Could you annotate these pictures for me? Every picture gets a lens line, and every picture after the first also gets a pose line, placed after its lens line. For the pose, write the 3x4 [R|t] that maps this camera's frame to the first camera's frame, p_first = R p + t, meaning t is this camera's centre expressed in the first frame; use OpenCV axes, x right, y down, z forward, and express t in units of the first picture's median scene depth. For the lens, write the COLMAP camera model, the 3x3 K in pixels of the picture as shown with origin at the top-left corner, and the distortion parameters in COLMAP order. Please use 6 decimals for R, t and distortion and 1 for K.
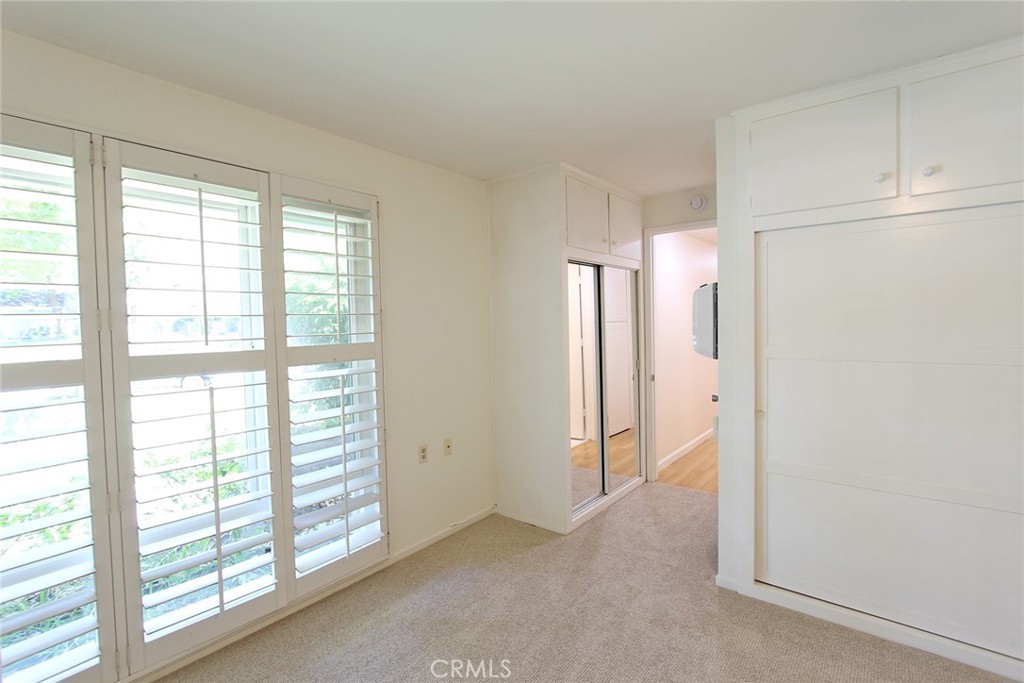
lens RADIAL K [[474.7, 0, 504.7], [0, 474.7, 336.4], [0, 0, 1]] dist [-0.013146, 0.001325]
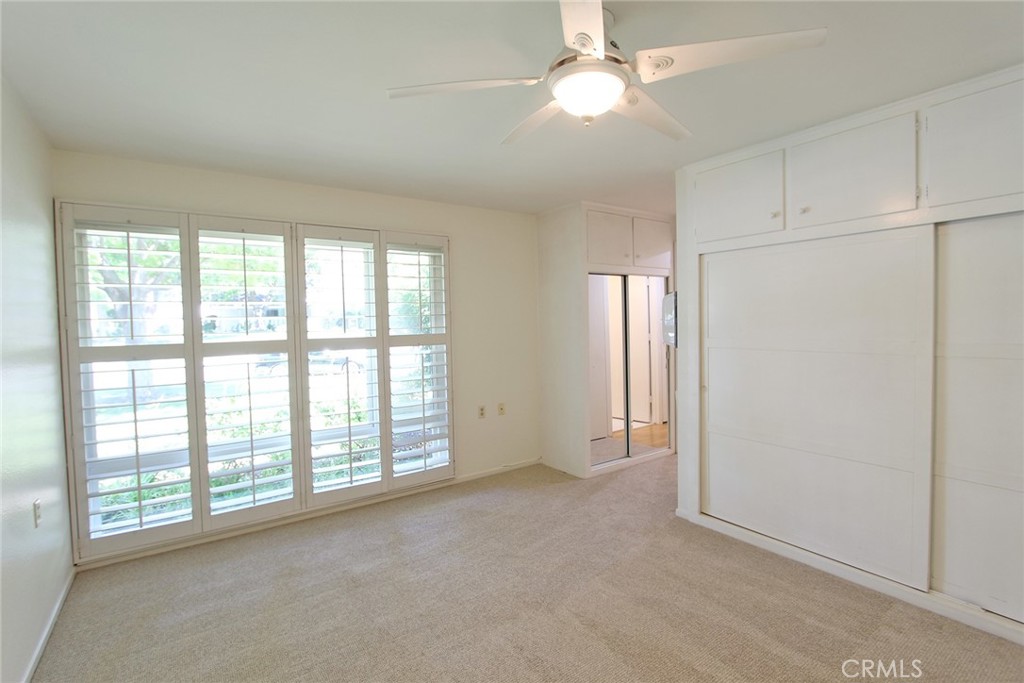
lens RADIAL K [[474.7, 0, 504.7], [0, 474.7, 336.4], [0, 0, 1]] dist [-0.013146, 0.001325]
pose [[0.961443, 0.011146, -0.274777, 0.339705], [-0.008777, 0.999913, 0.009849, 0.005951], [0.274863, -0.007057, 0.961458, -0.427005]]
